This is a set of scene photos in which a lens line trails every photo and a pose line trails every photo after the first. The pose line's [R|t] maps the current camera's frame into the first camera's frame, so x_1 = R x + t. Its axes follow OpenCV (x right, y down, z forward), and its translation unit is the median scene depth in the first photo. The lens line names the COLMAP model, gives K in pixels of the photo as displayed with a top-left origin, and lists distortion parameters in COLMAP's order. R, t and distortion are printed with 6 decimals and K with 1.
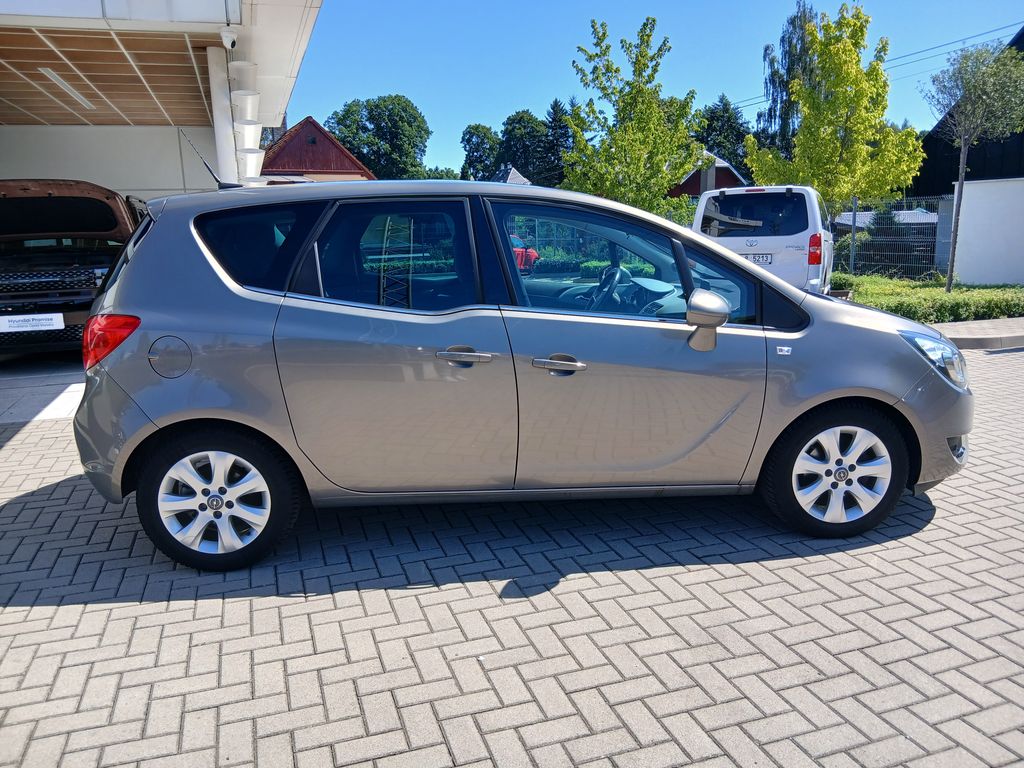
lens RADIAL K [[787.3, 0, 512.0], [0, 787.3, 384.0], [0, 0, 1]] dist [0.113799, -0.203685]
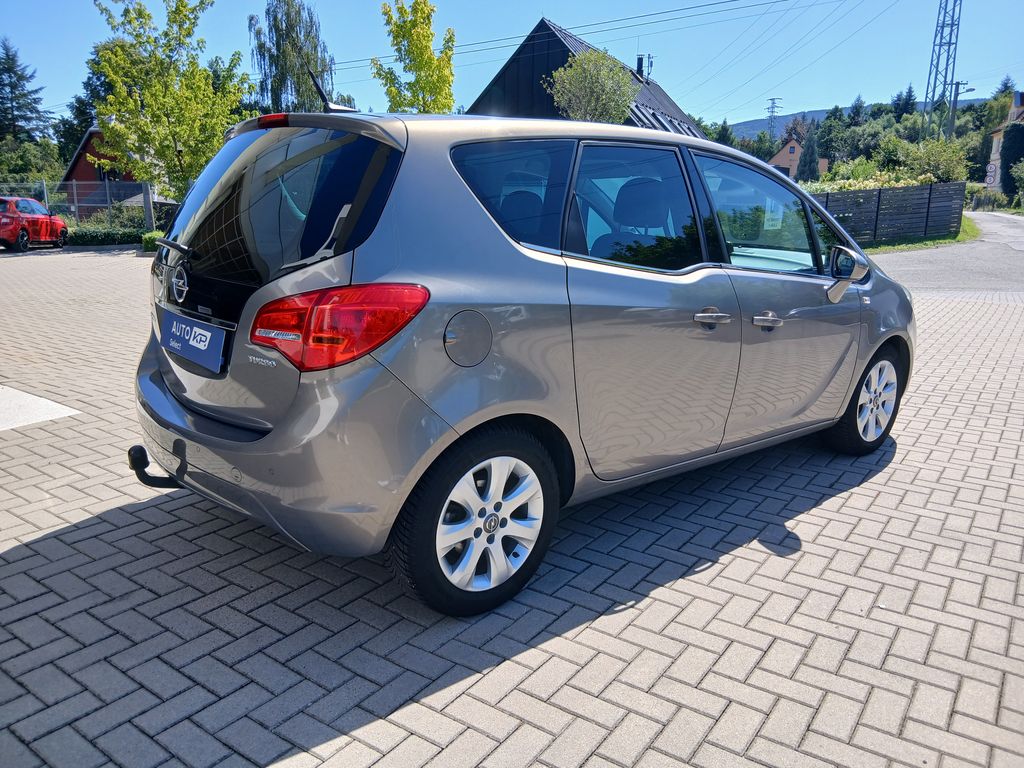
lens RADIAL K [[798.6, 0, 512.8], [0, 798.6, 371.2], [0, 0, 1]] dist [0.119276, -0.199419]
pose [[0.796714, -0.090821, 0.597493, -0.805055], [0.085333, 0.995644, 0.037556, -0.026634], [-0.598302, 0.021064, 0.800994, 0.355578]]
